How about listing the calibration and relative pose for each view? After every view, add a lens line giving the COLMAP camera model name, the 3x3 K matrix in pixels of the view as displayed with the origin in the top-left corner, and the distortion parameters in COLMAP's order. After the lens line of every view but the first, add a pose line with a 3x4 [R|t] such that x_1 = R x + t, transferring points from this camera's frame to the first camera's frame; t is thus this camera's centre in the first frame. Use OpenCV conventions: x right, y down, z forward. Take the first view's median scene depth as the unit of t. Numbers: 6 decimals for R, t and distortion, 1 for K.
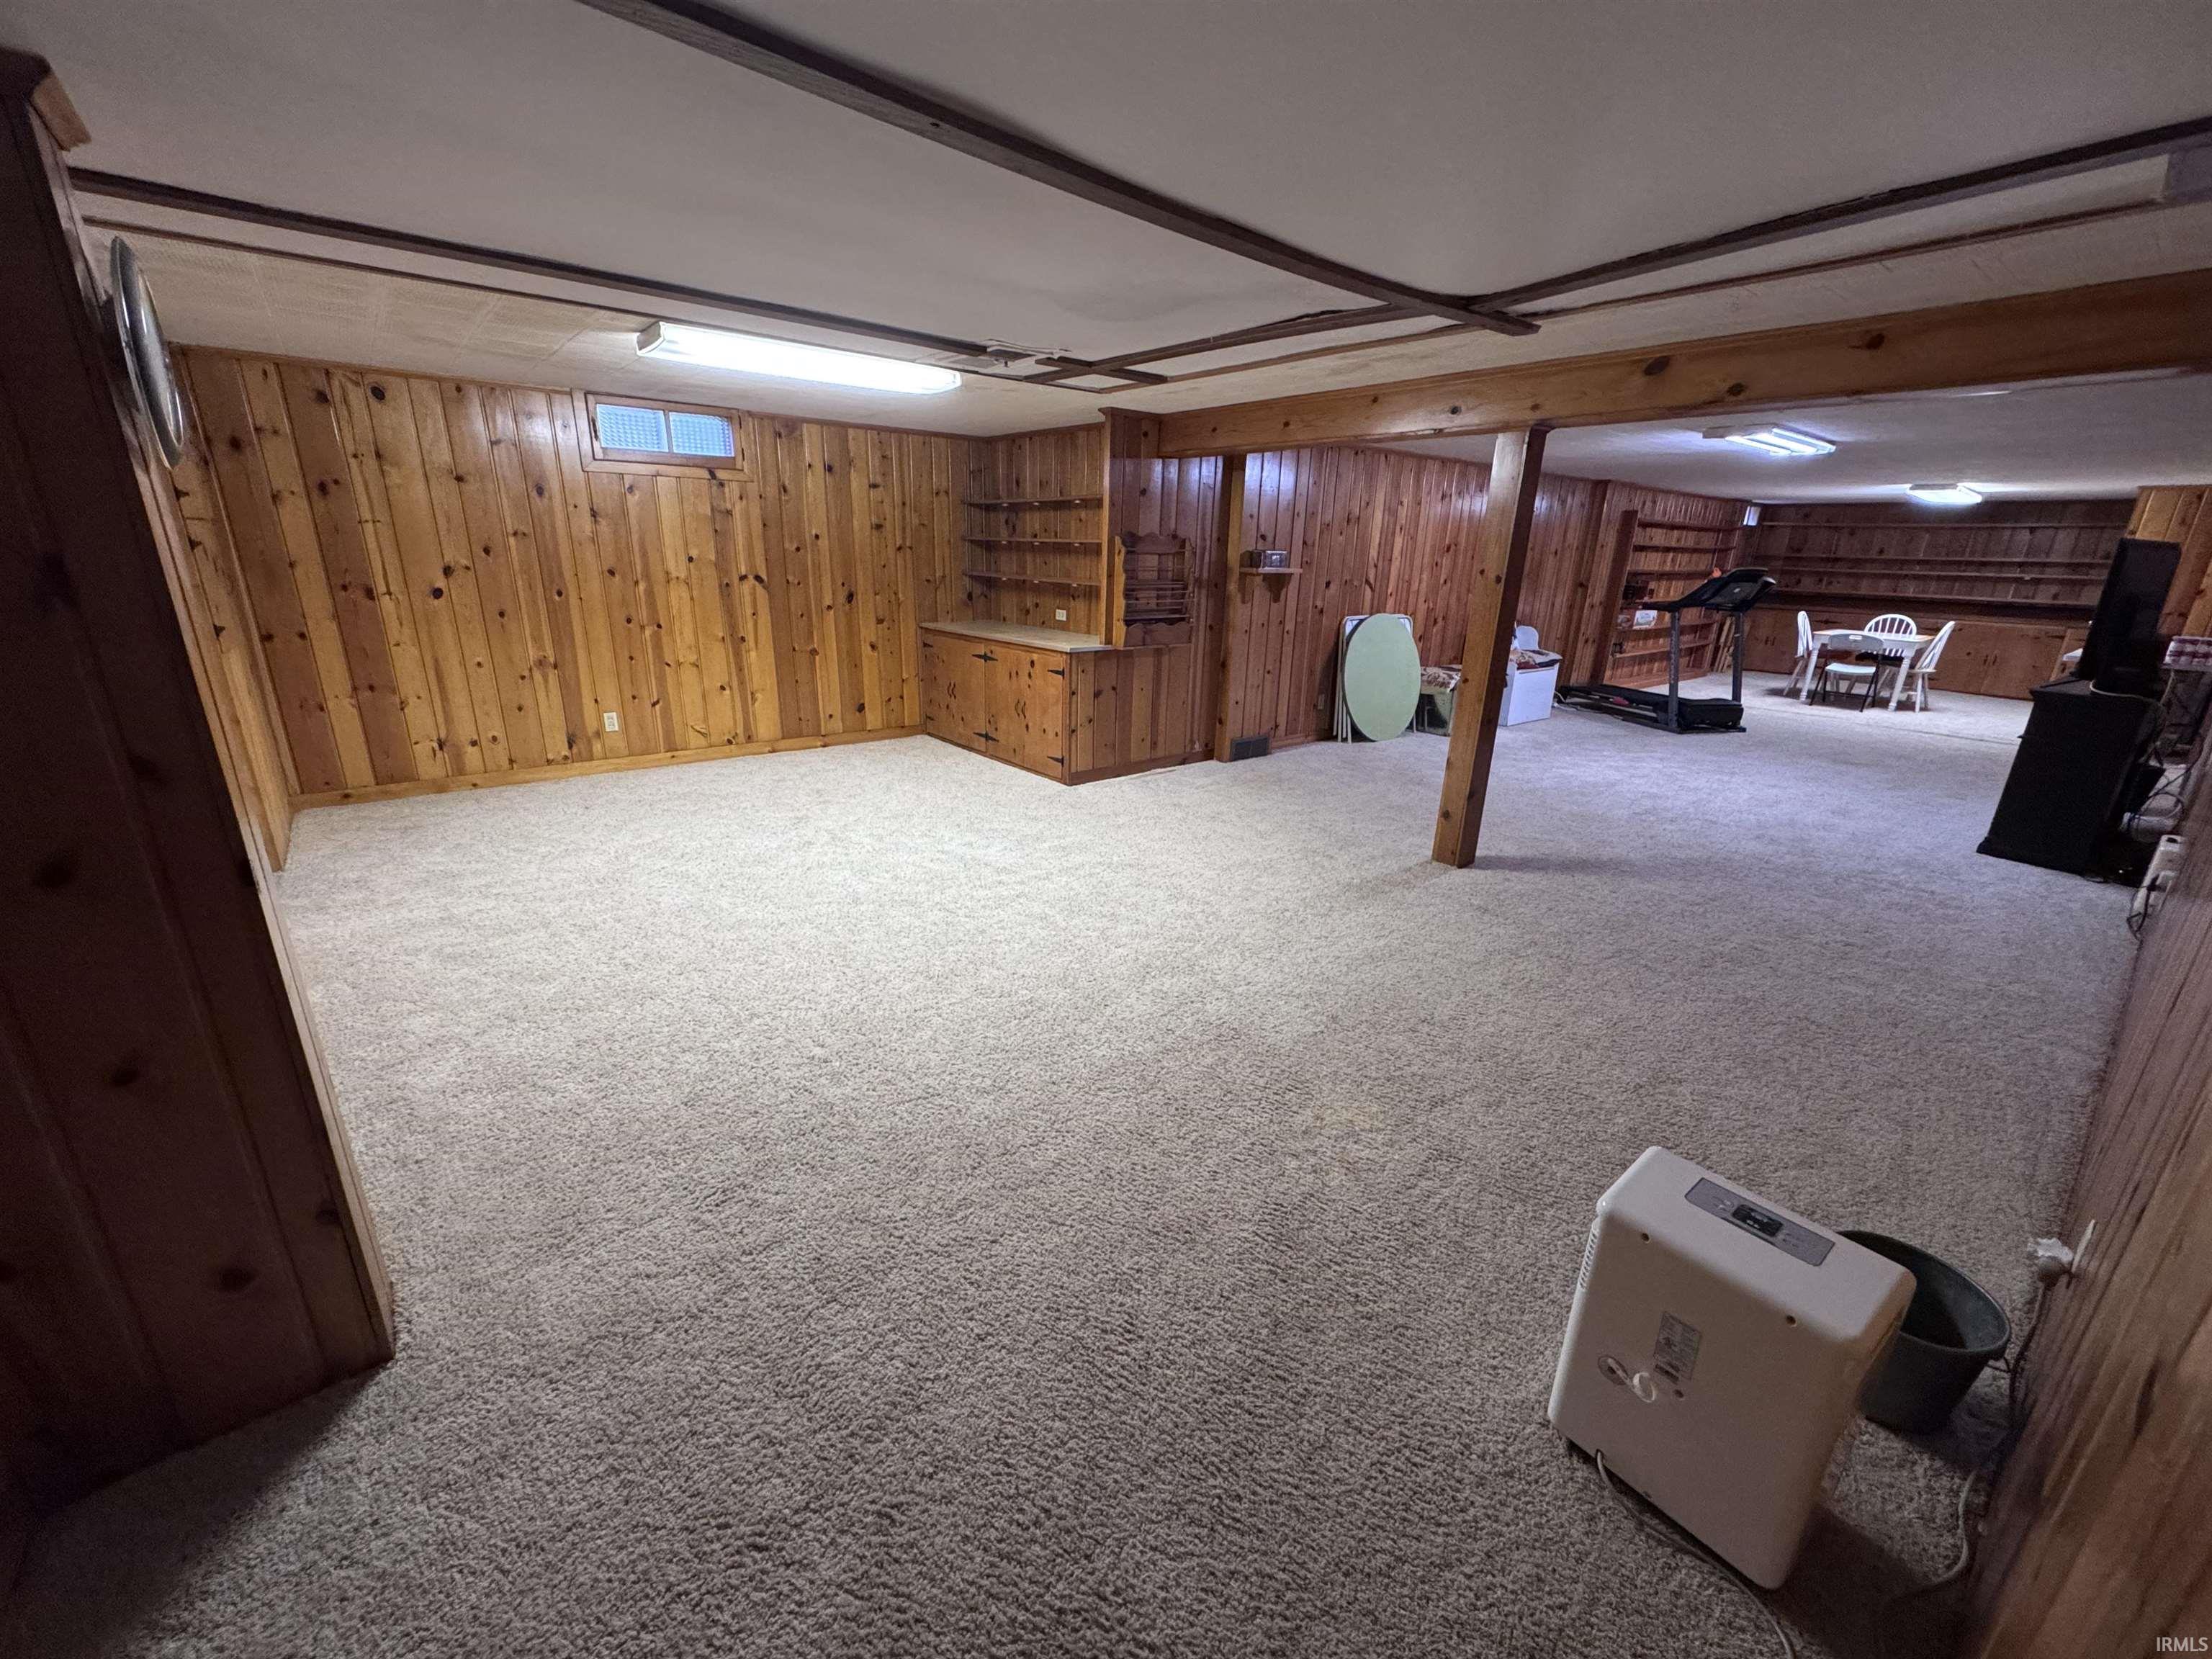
lens RADIAL K [[884.9, 0, 1104.3], [0, 884.9, 828.8], [0, 0, 1]] dist [-0.000745, 0.000920]
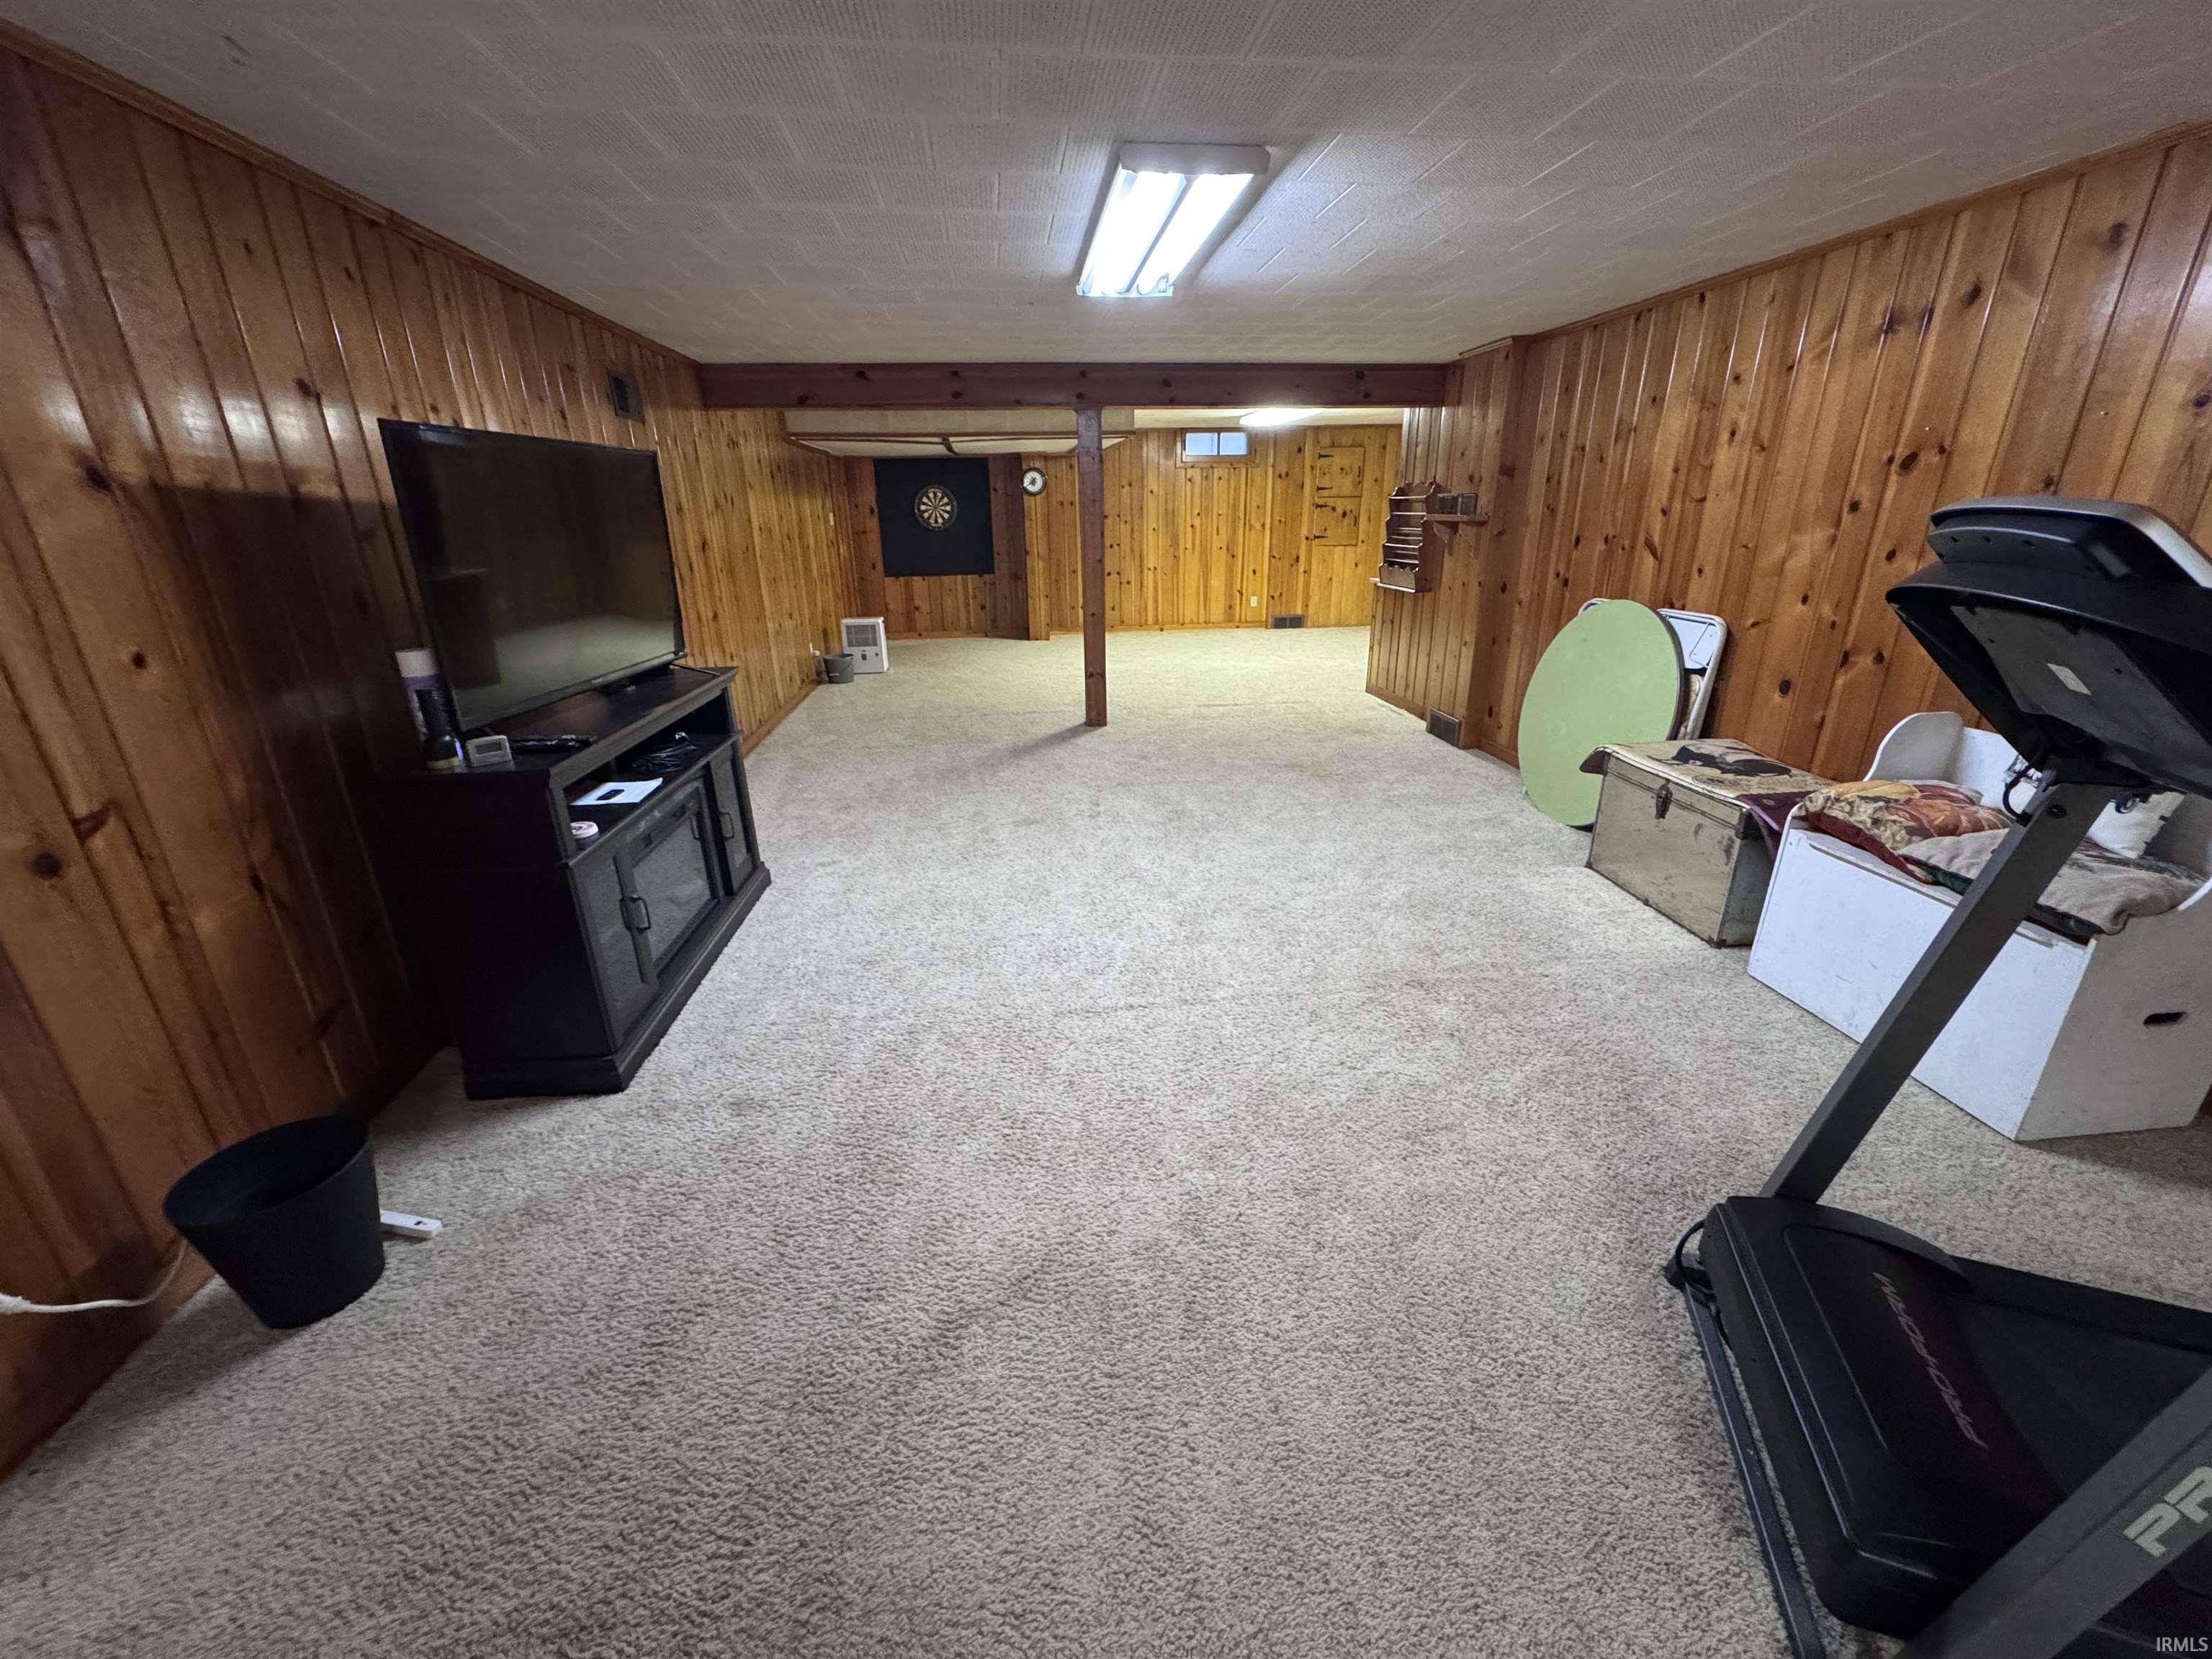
lens RADIAL K [[884.9, 0, 1107.8], [0, 884.9, 834.5], [0, 0, 1]] dist [-0.000745, 0.000920]
pose [[-0.545708, 0.271358, -0.792823, 1.177140], [-0.256973, 0.846341, 0.466553, -0.358522], [0.797601, 0.458336, -0.392124, 1.251880]]
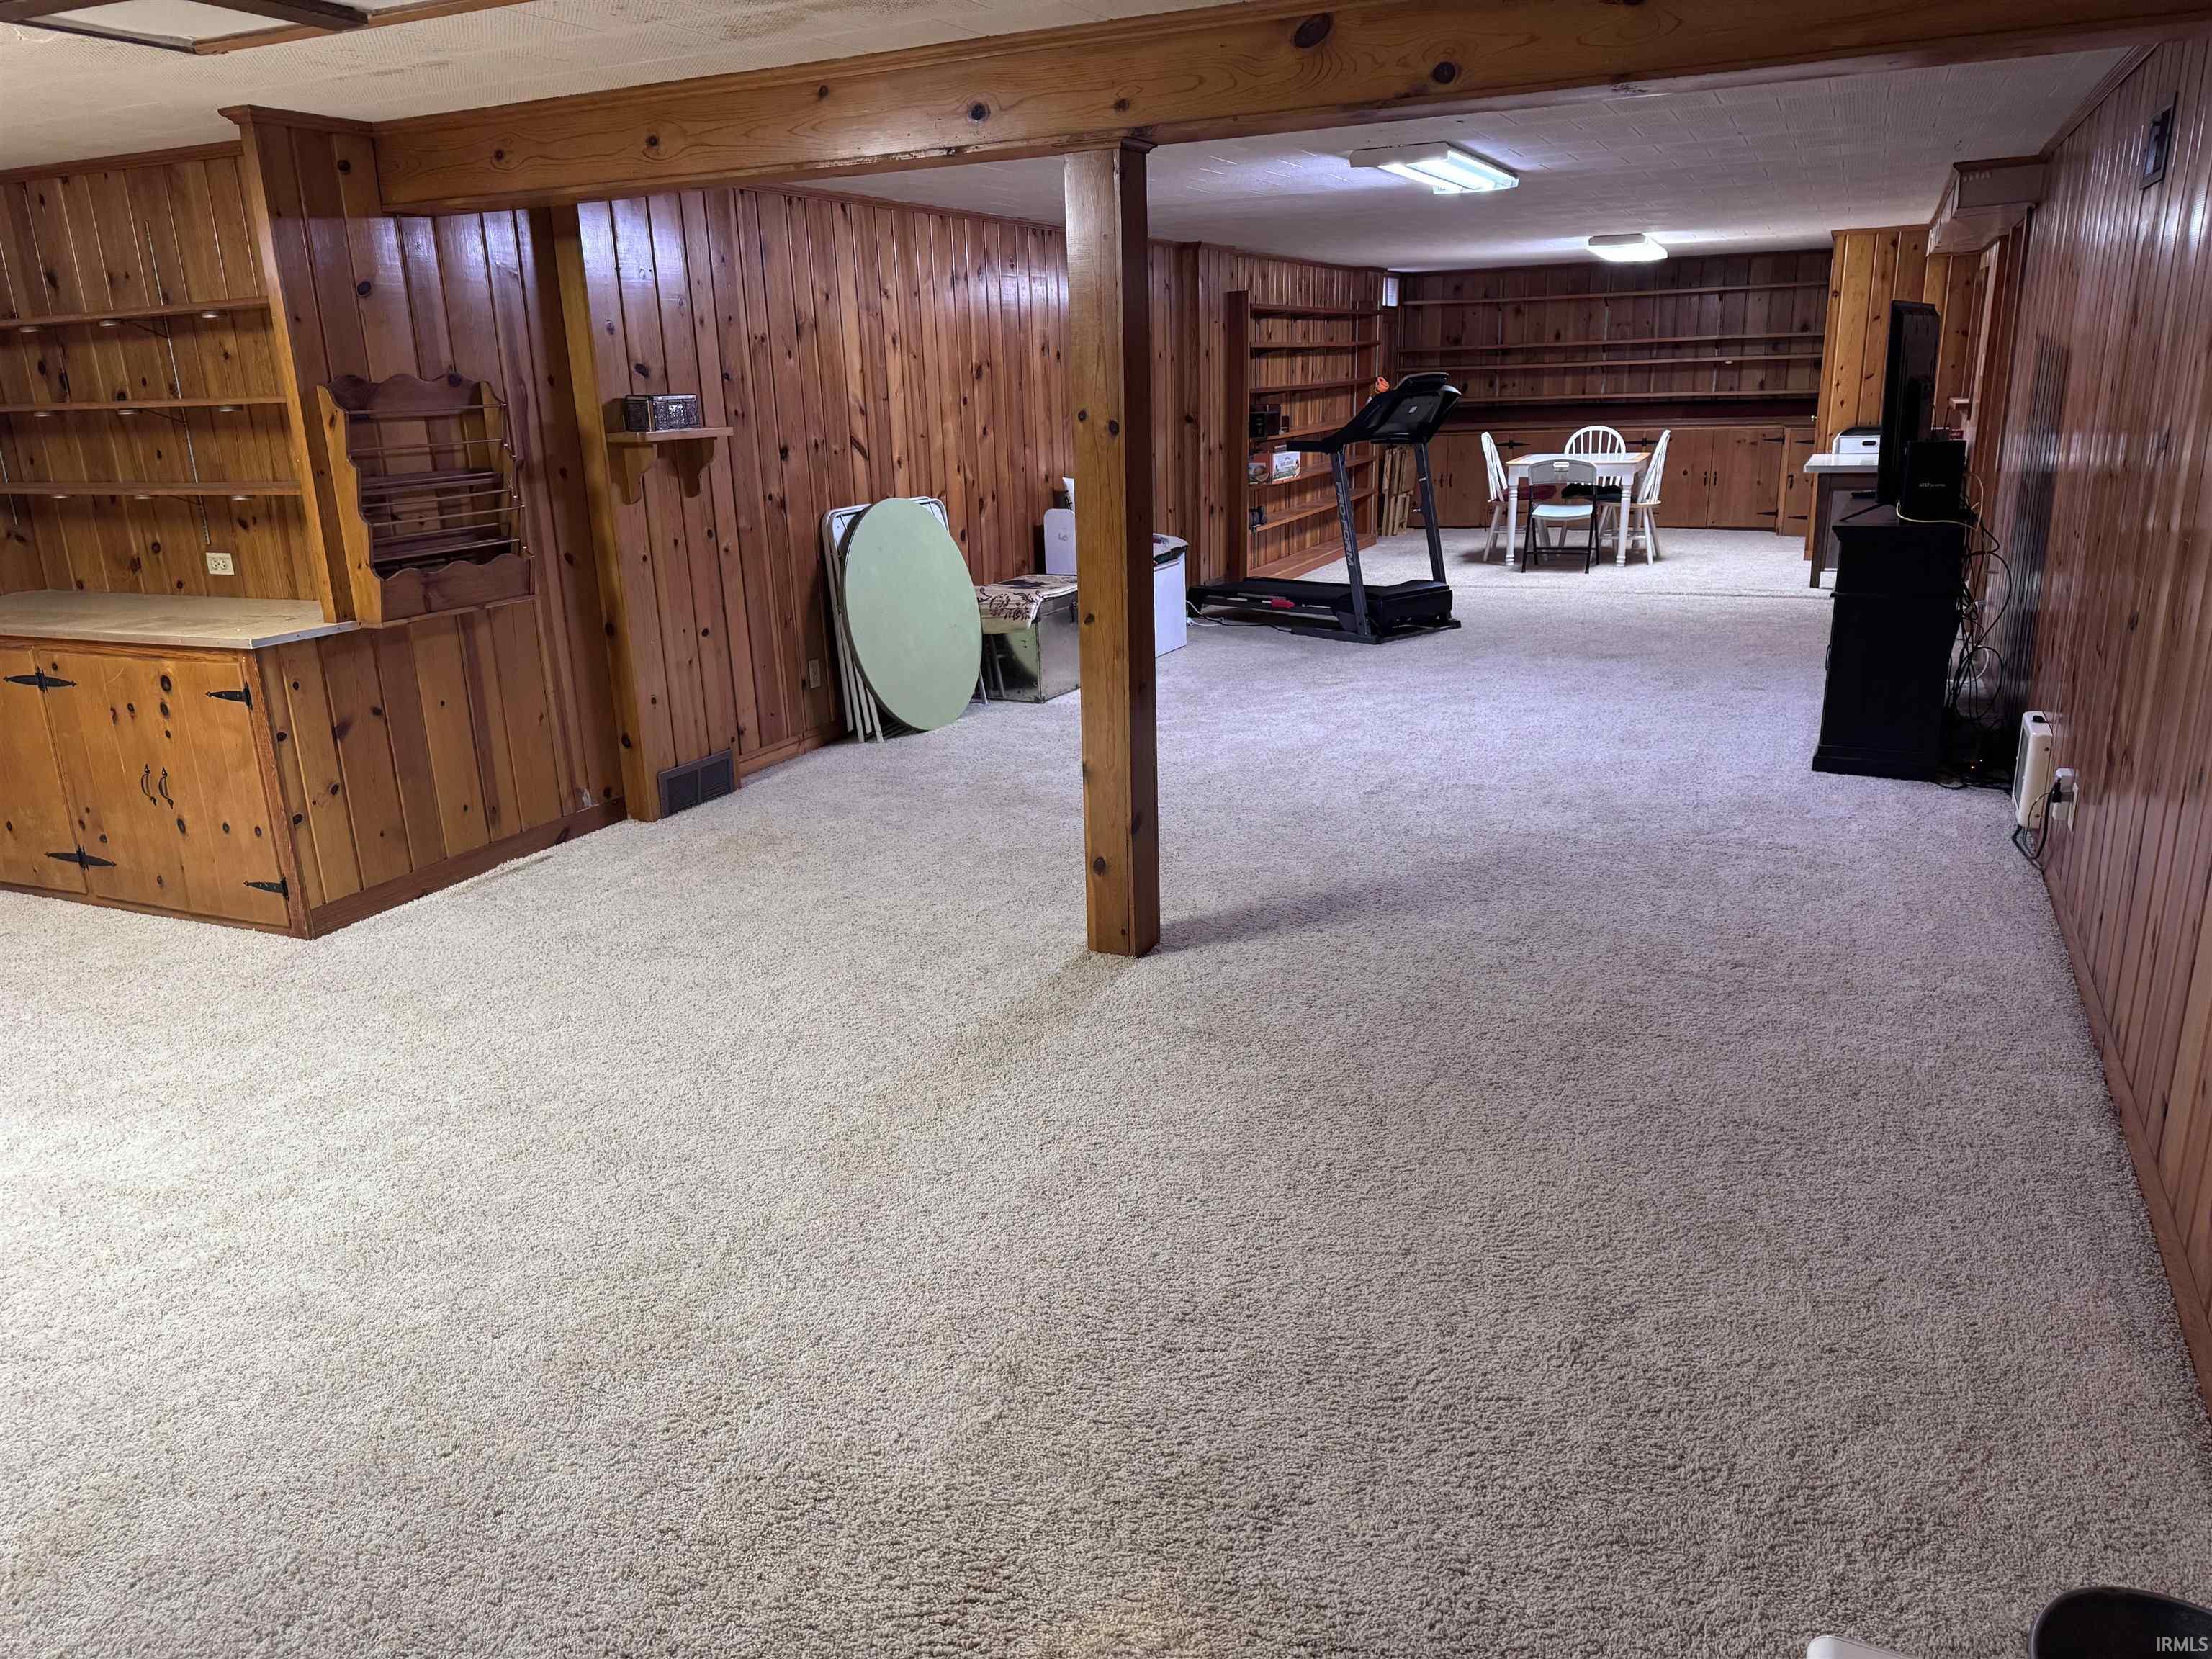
lens RADIAL K [[1563.9, 0, 1098.4], [0, 1563.9, 831.8], [0, 0, 1]] dist [0.049402, -0.055737]
pose [[0.898775, -0.176363, 0.401371, 0.007250], [0.187382, 0.982214, 0.011988, -0.036437], [-0.396347, 0.064435, 0.915837, 0.100540]]
